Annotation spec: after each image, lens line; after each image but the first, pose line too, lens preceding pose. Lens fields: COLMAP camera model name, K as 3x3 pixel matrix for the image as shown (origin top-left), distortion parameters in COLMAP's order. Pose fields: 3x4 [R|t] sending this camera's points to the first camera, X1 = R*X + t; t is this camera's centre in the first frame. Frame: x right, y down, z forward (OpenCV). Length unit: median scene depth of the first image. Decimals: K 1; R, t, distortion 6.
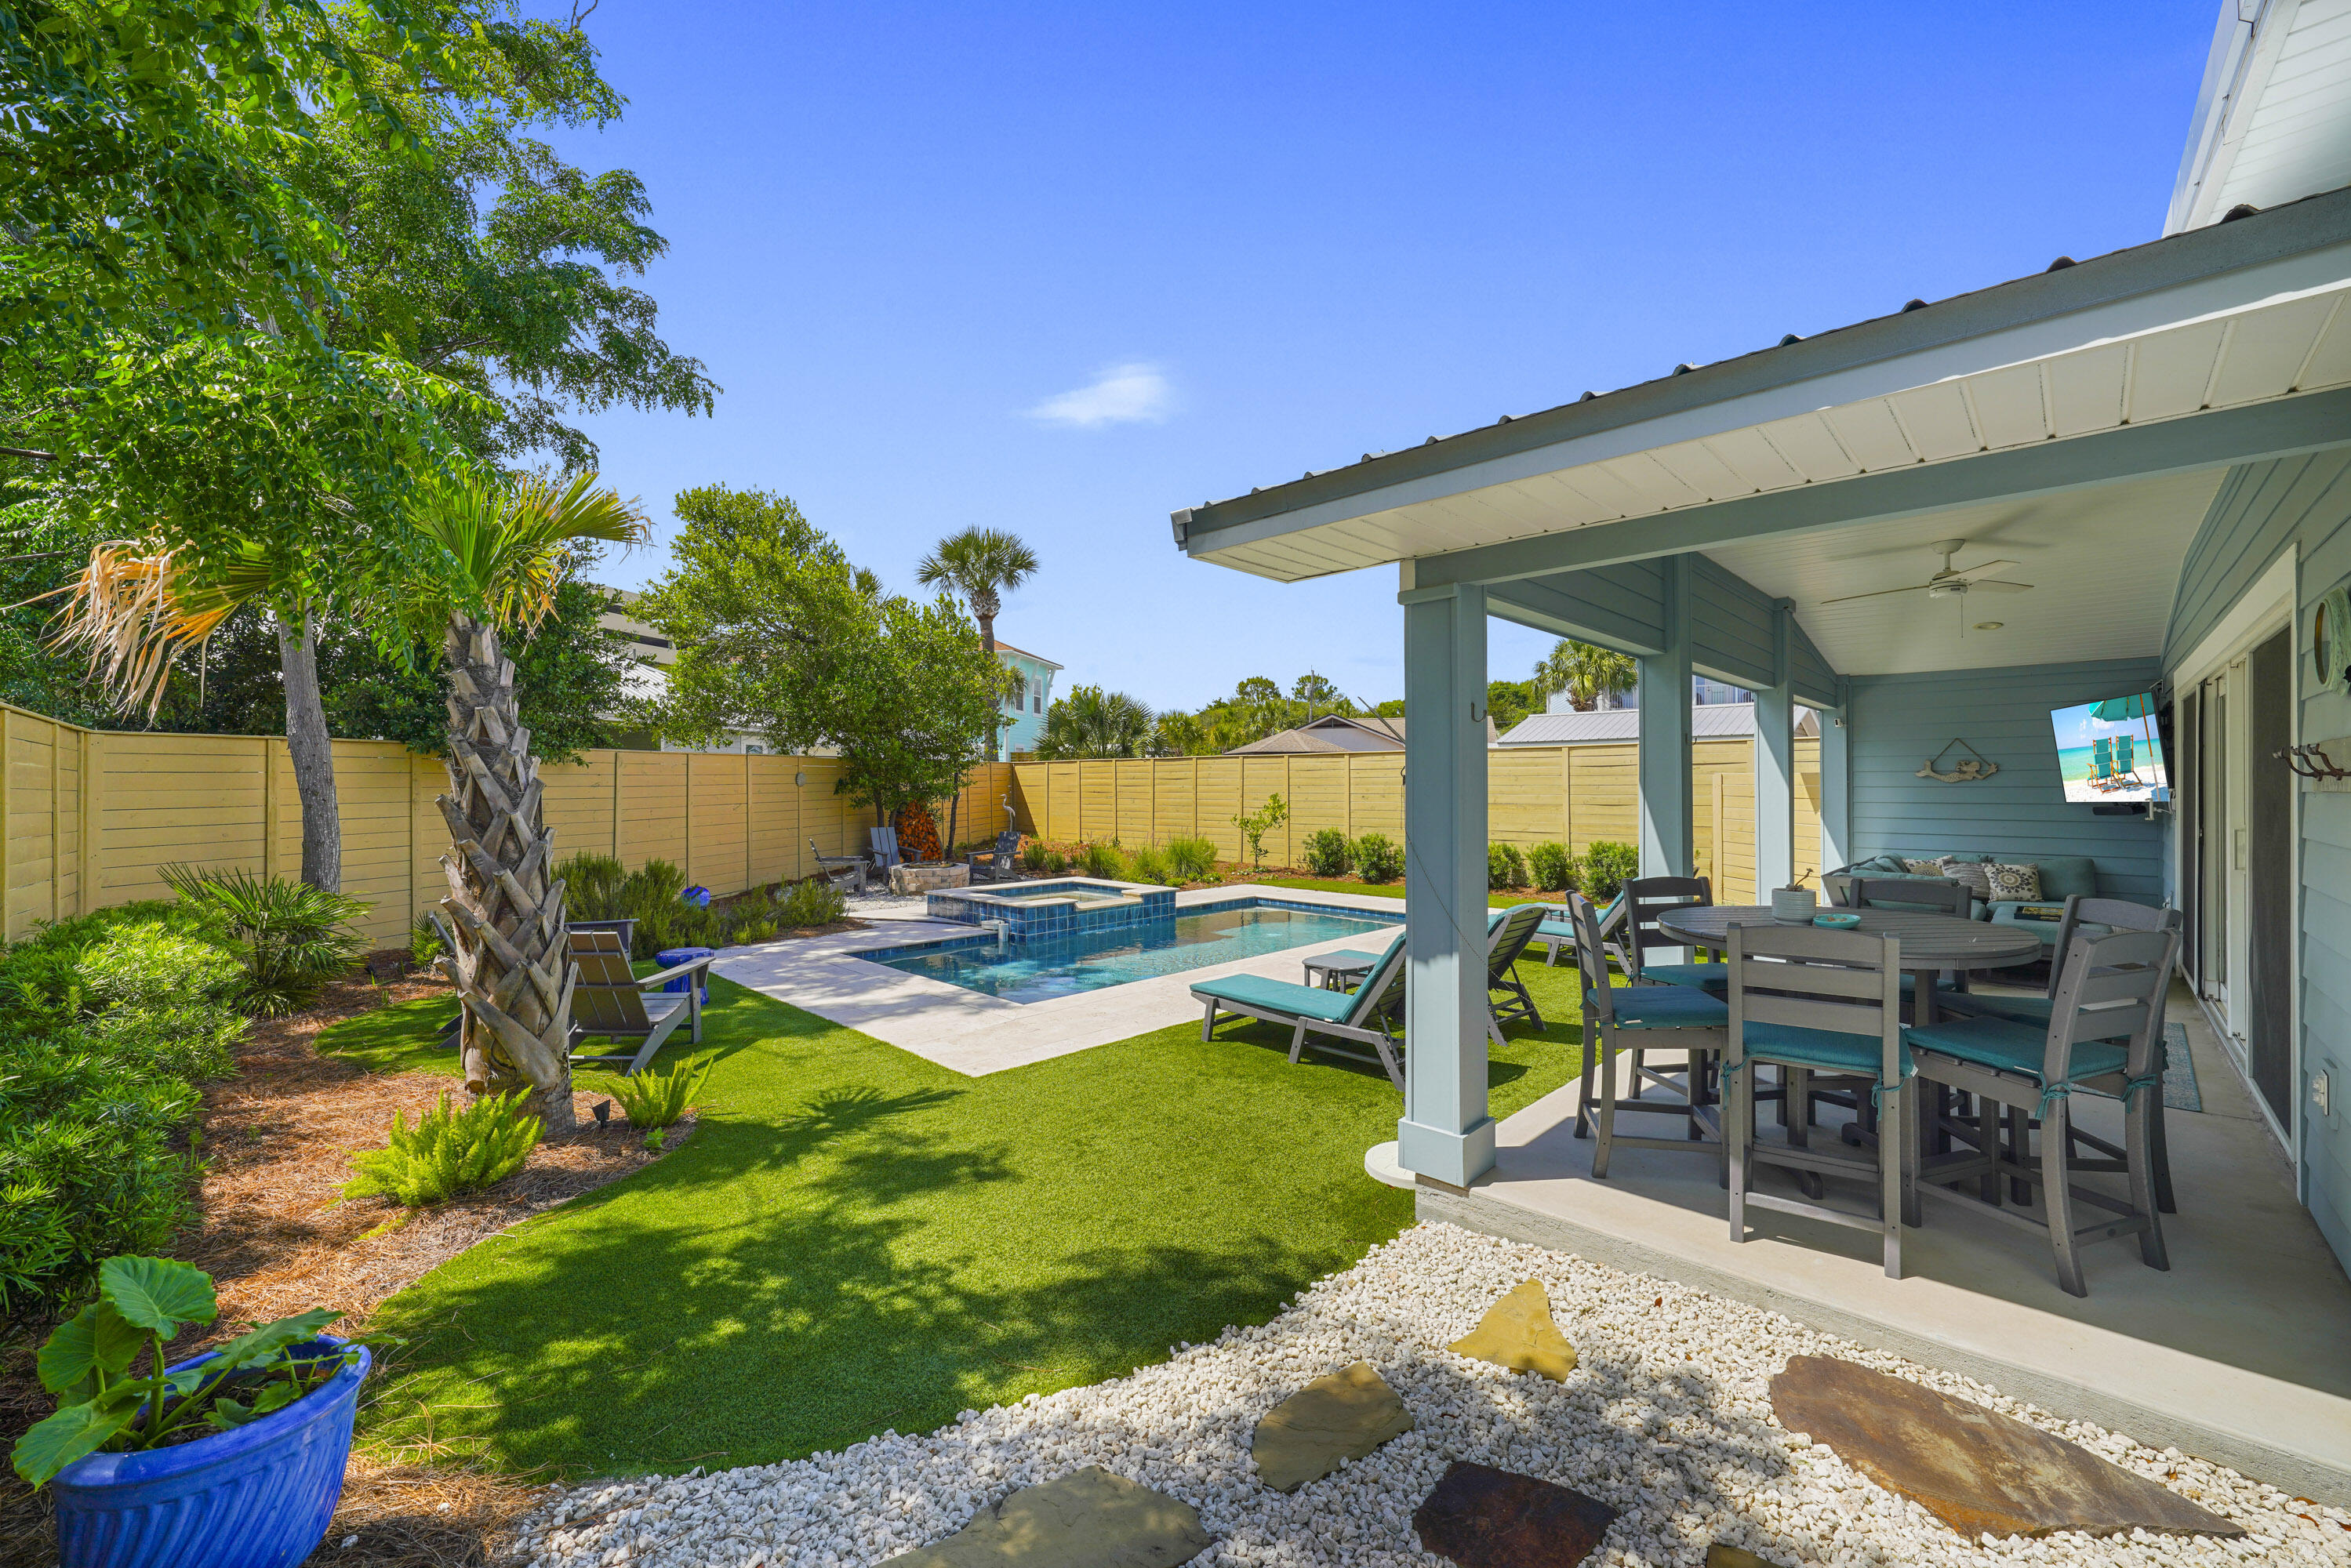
lens RADIAL K [[912.9, 0, 1187.2], [0, 912.9, 784.4], [0, 0, 1]] dist [-0.010053, 0.000027]
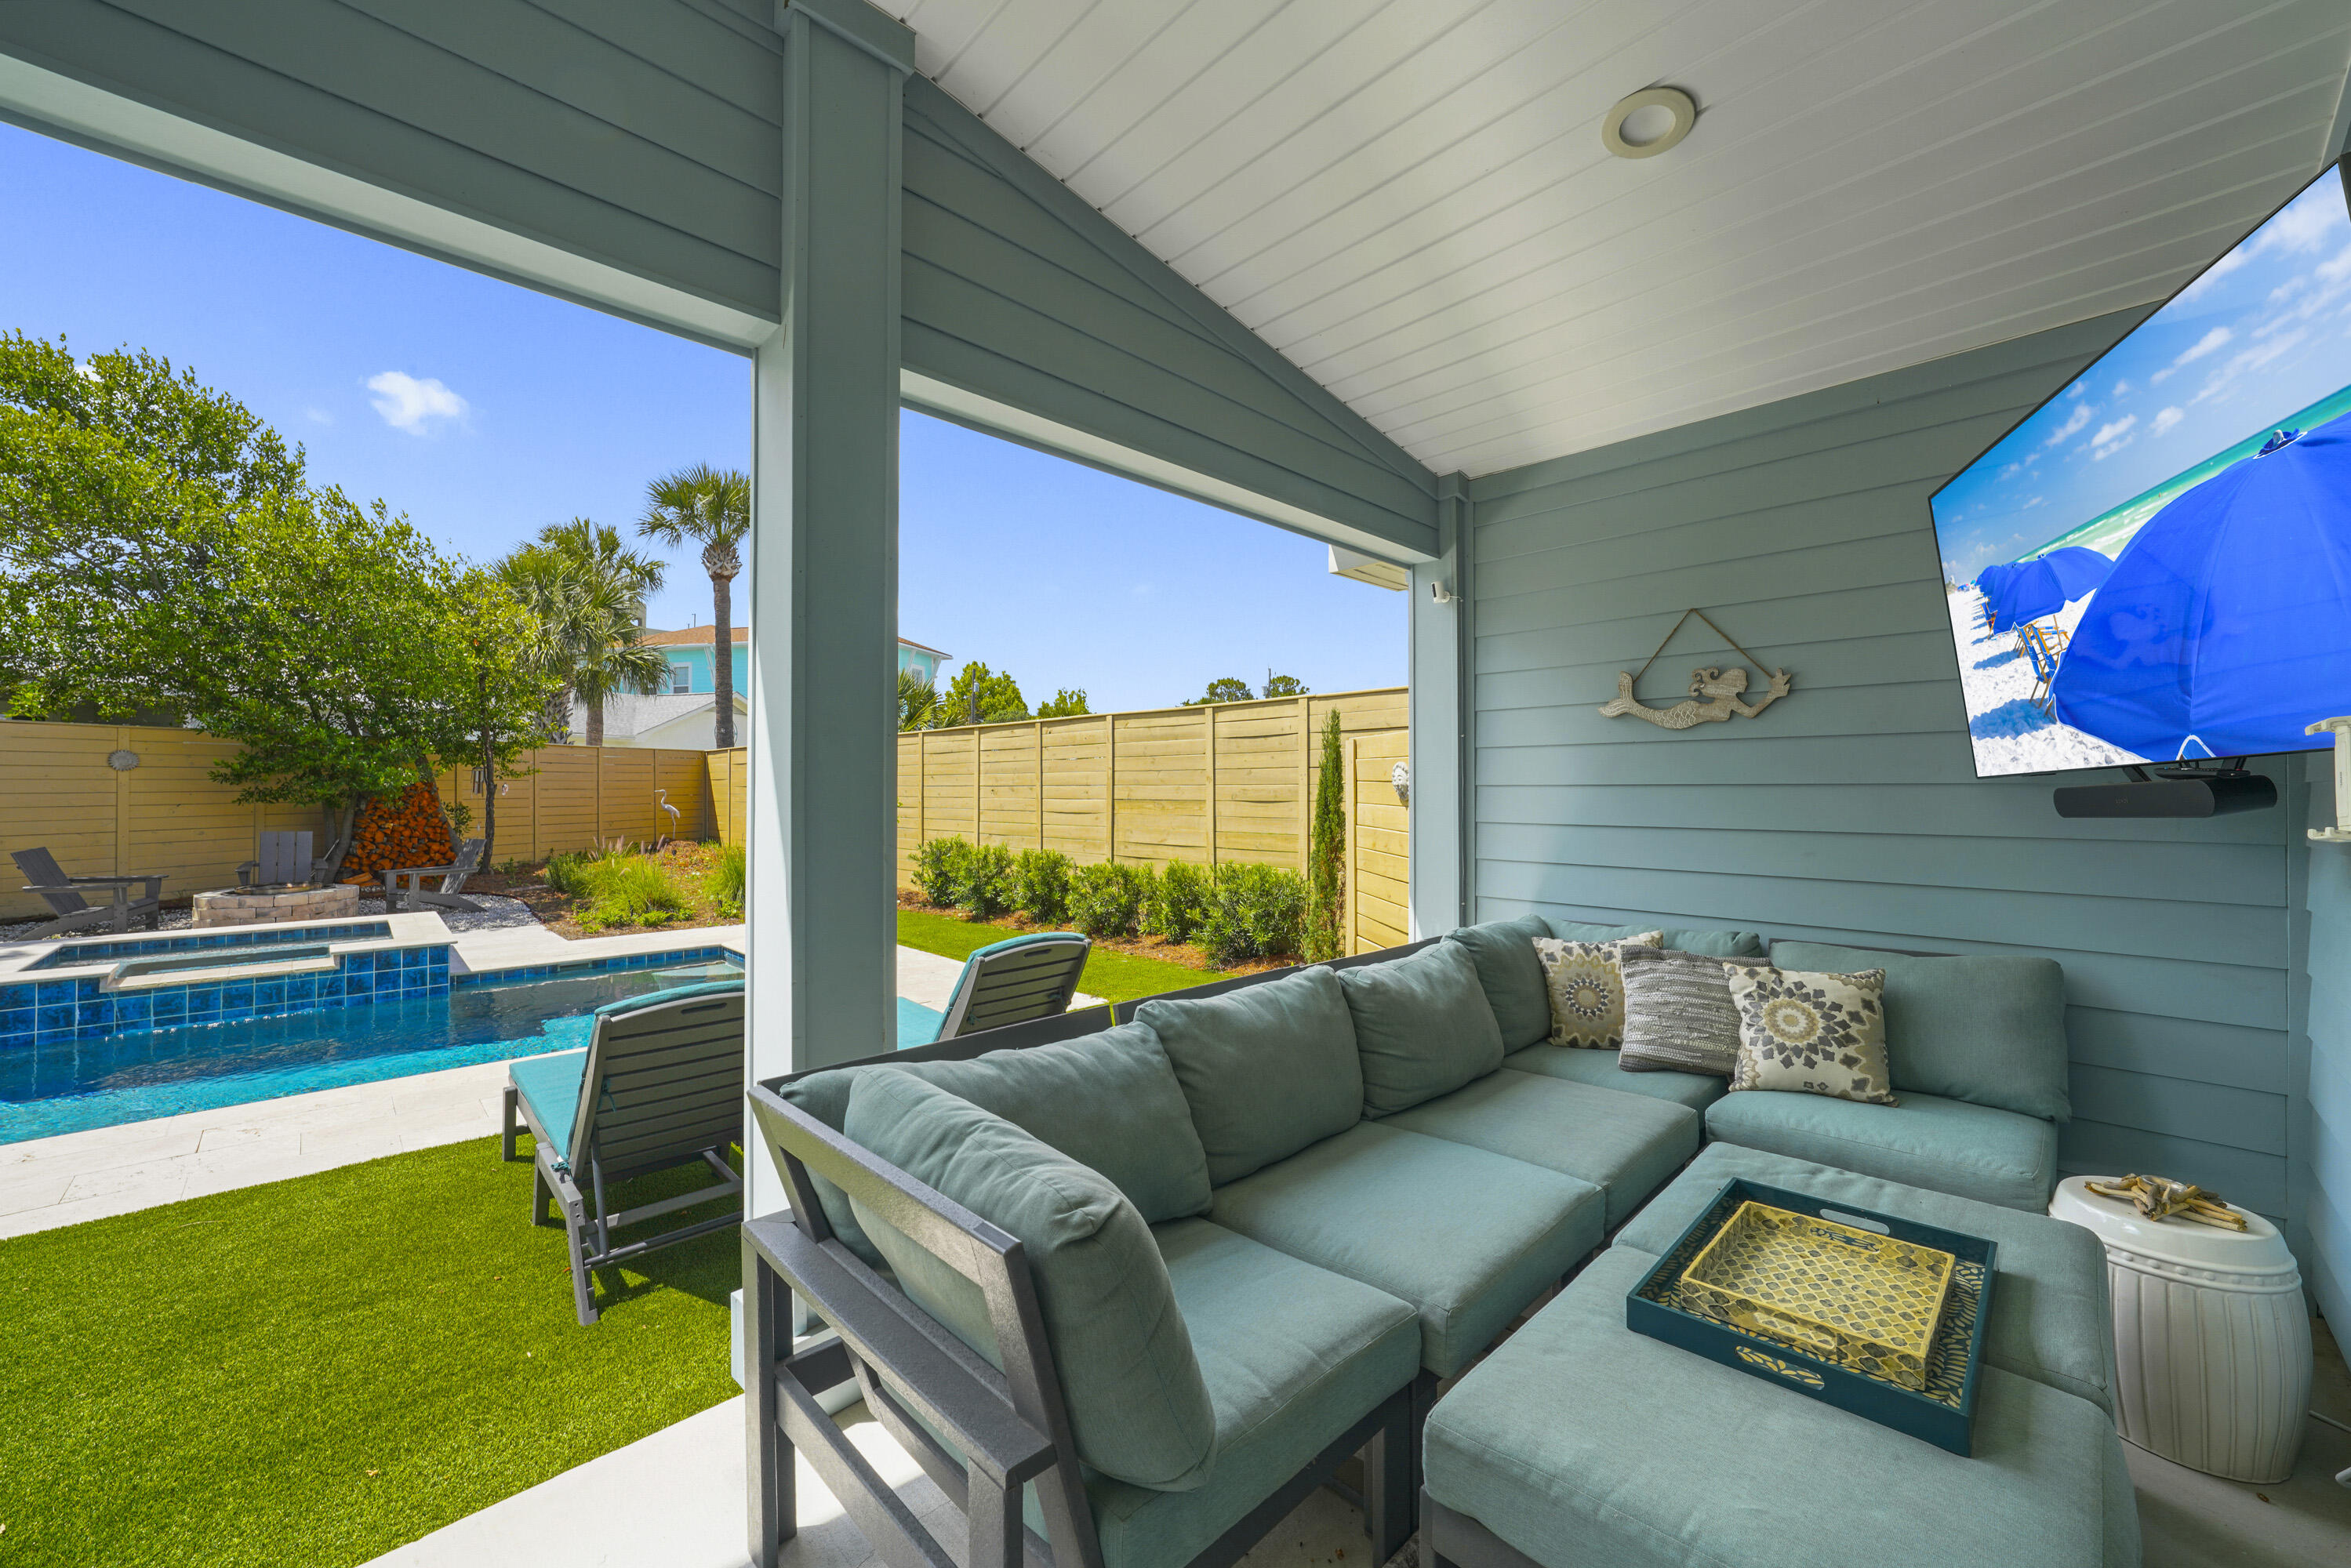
lens RADIAL K [[893.4, 0, 1175.5], [0, 893.4, 784.0], [0, 0, 1]] dist [-0.010235, 0.000011]
pose [[0.999738, 0.003513, -0.022619, 0.320601], [-0.003658, 0.999973, -0.006373, 0.011560], [0.022596, 0.006454, 0.999724, 0.313698]]
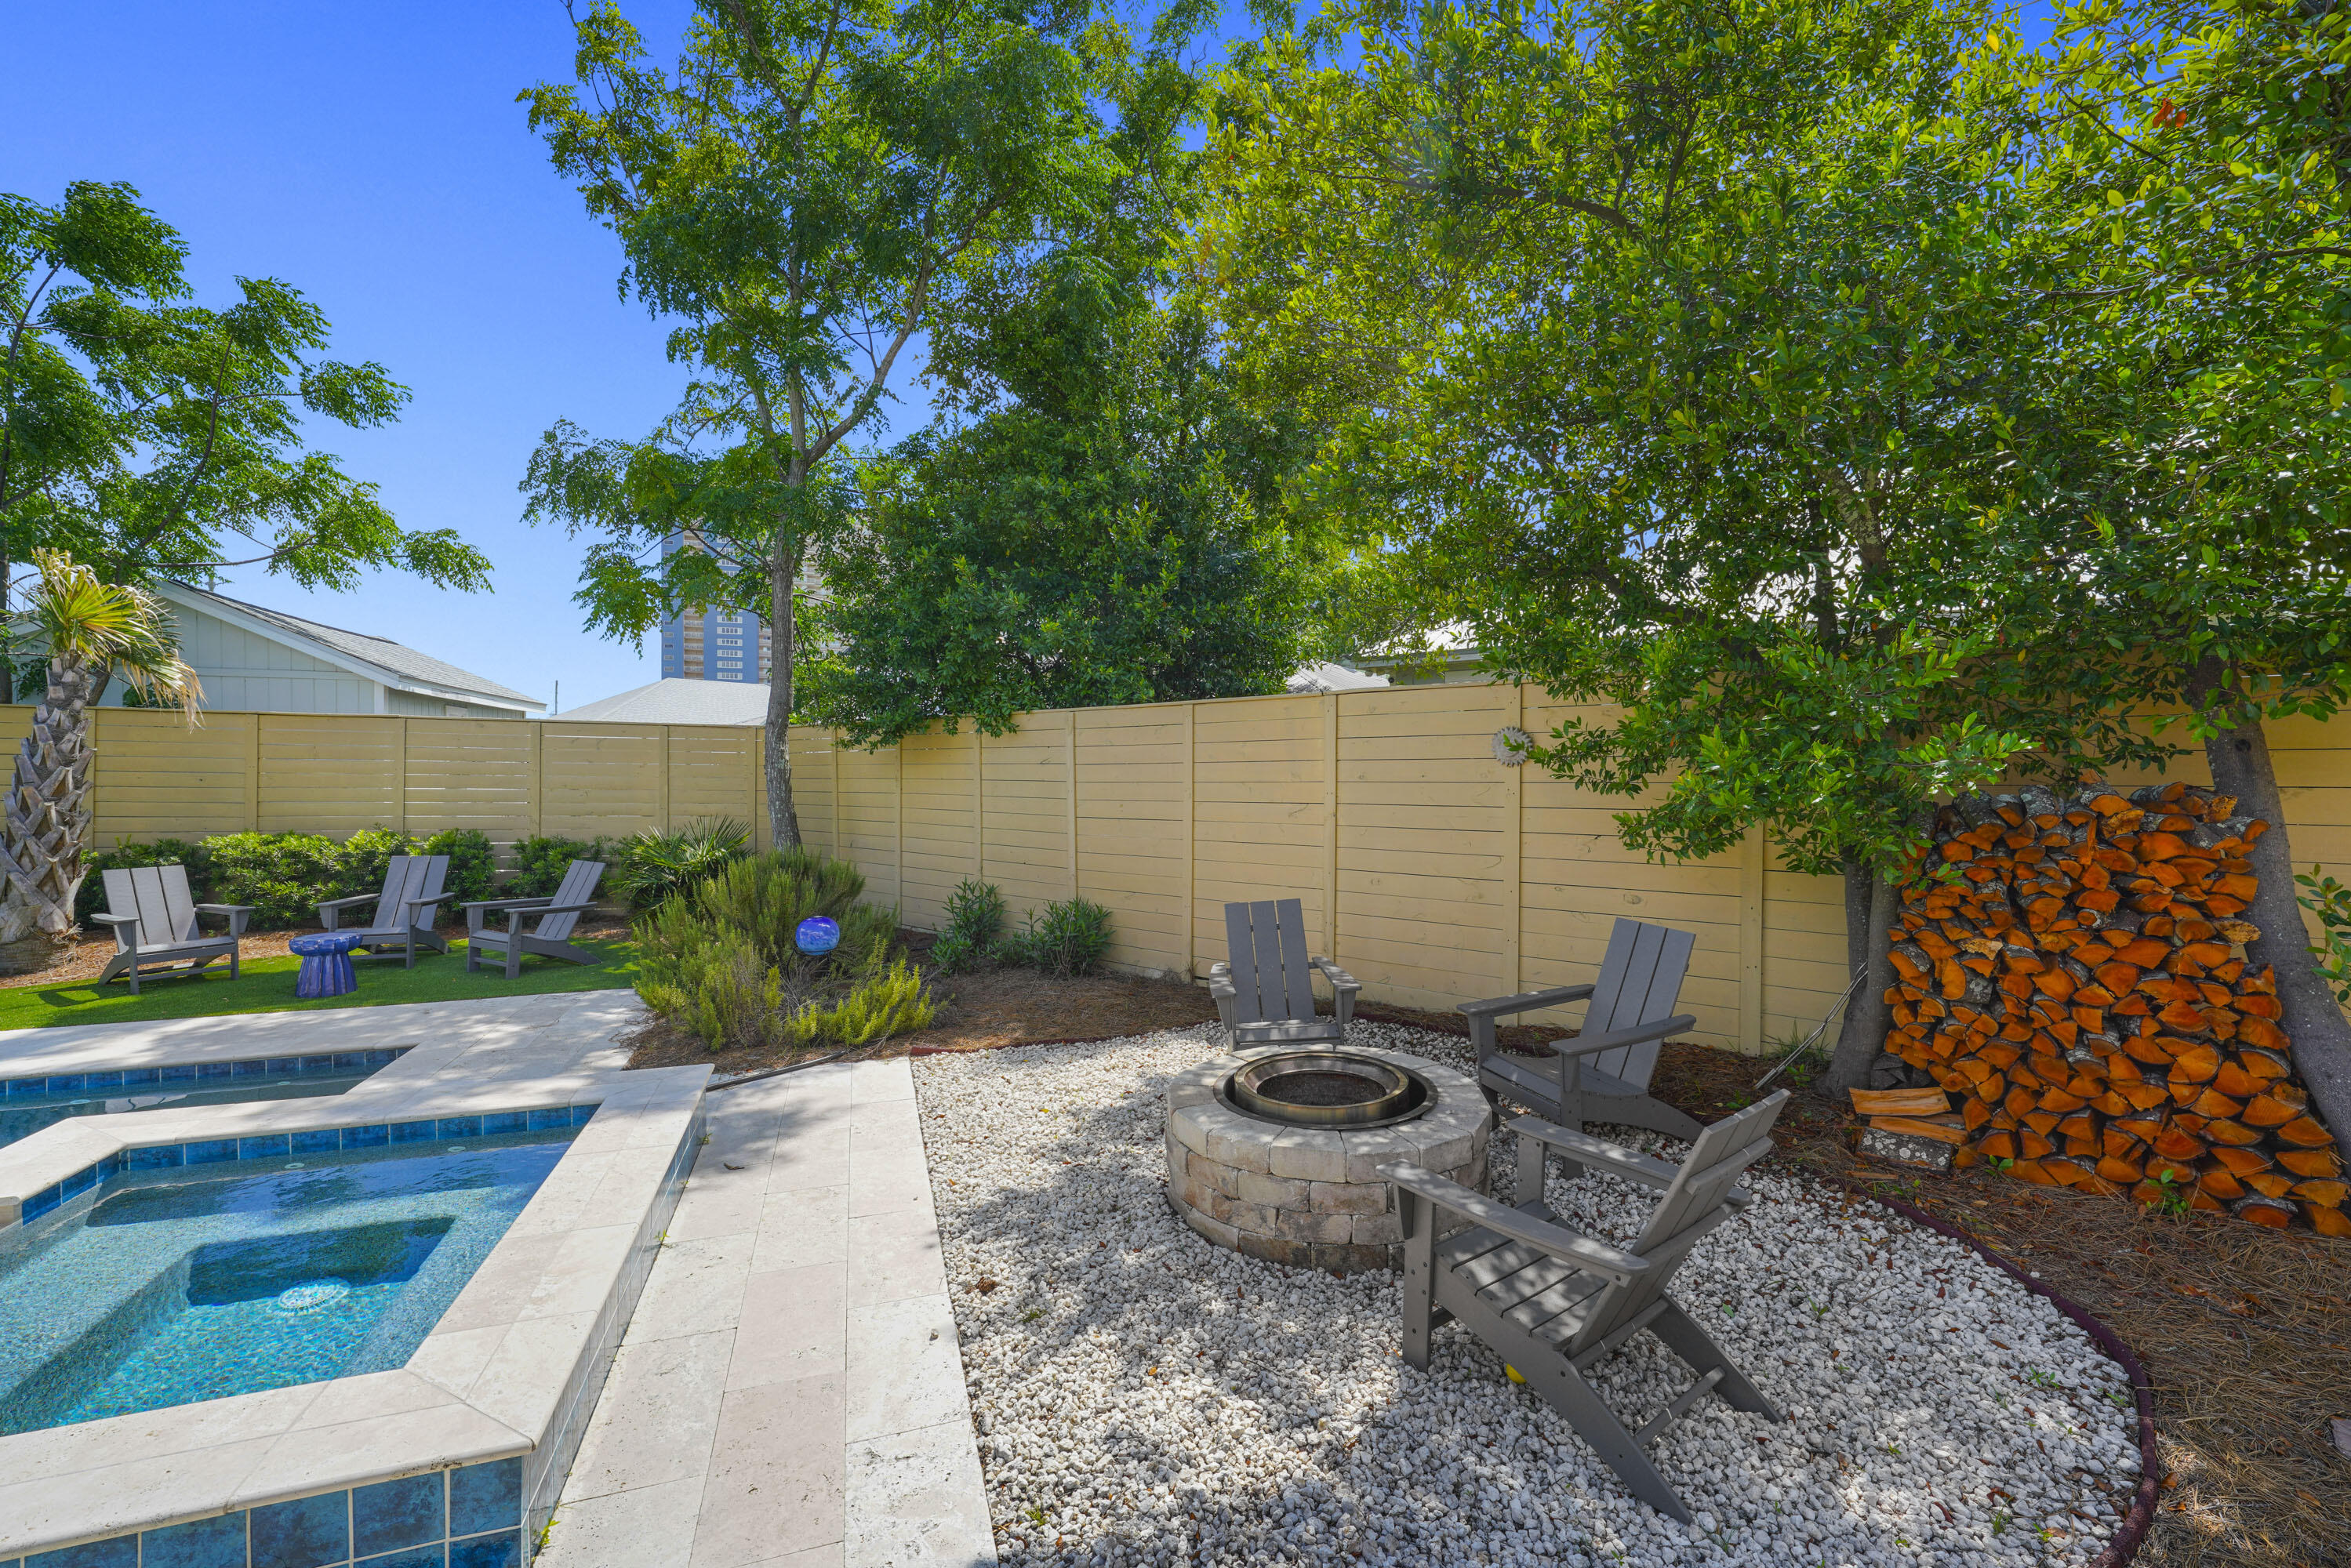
lens RADIAL K [[944.5, 0, 1178.1], [0, 944.5, 781.4], [0, 0, 1]] dist [0.001310, 0.000304]
pose [[-0.453384, 0.013593, -0.891212, -0.034697], [-0.001639, 0.999869, 0.016084, 0.002349], [0.891314, 0.008753, -0.453302, 0.904855]]
